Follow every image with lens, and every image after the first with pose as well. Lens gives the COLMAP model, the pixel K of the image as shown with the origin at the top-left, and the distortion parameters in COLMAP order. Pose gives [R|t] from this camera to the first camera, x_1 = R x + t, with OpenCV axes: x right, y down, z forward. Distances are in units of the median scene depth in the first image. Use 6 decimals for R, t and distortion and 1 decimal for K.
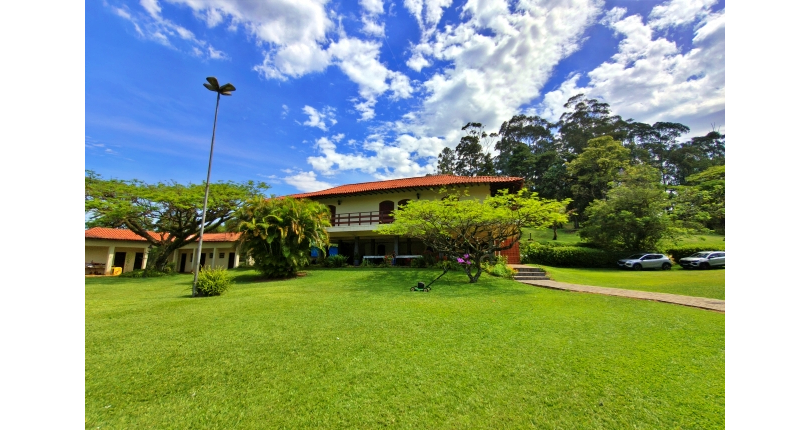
lens RADIAL K [[272.5, 0, 405.0], [0, 272.5, 215.0], [0, 0, 1]] dist [-0.002068, -0.000135]
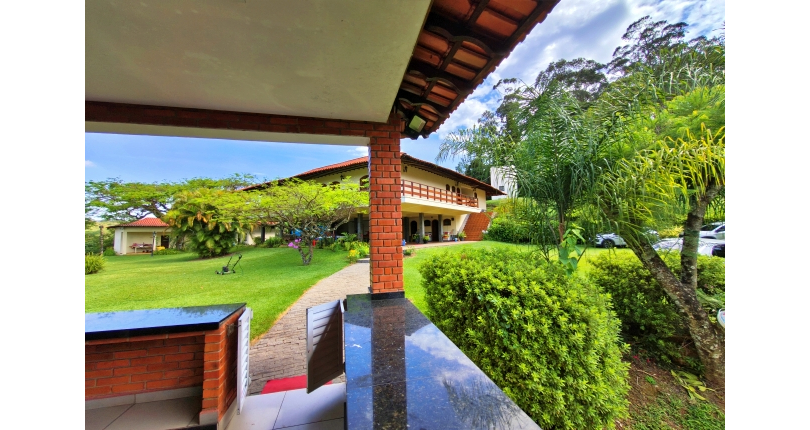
lens RADIAL K [[272.5, 0, 405.0], [0, 272.5, 215.0], [0, 0, 1]] dist [-0.002068, -0.000135]
pose [[0.960527, -0.036527, -0.275778, 0.189708], [0.064491, 0.993573, 0.093021, -0.003874], [0.270608, -0.107134, 0.956710, 0.024155]]
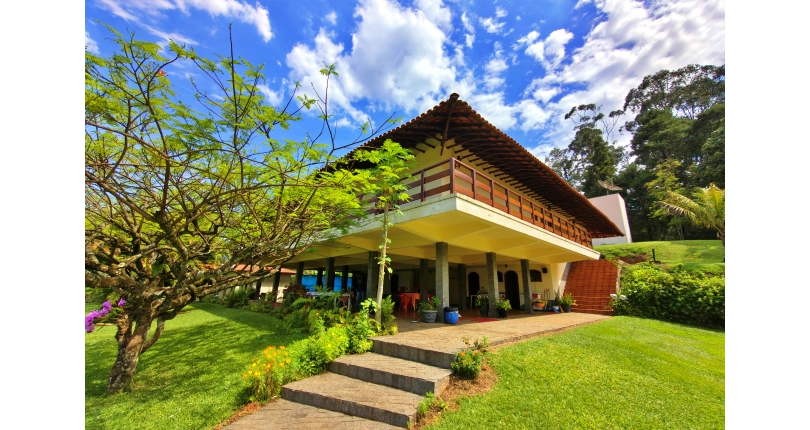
lens RADIAL K [[272.5, 0, 405.0], [0, 272.5, 215.0], [0, 0, 1]] dist [-0.002068, -0.000135]
pose [[0.888845, -0.101627, -0.446796, 0.146268], [0.052933, 0.991340, -0.120183, 0.020885], [0.455140, 0.083173, 0.886527, 0.178490]]
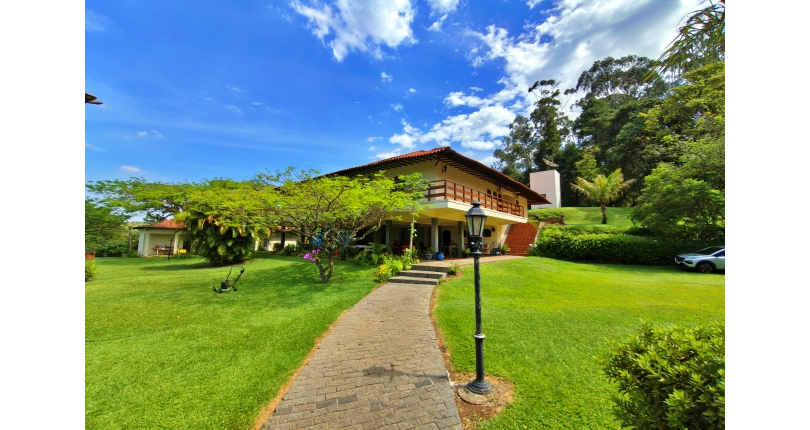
lens RADIAL K [[272.5, 0, 405.0], [0, 272.5, 215.0], [0, 0, 1]] dist [-0.002068, -0.000135]
pose [[0.936175, -0.022824, -0.350792, 0.161644], [0.045514, 0.997361, 0.056571, 0.000766], [0.348575, -0.068926, 0.934743, 0.065821]]
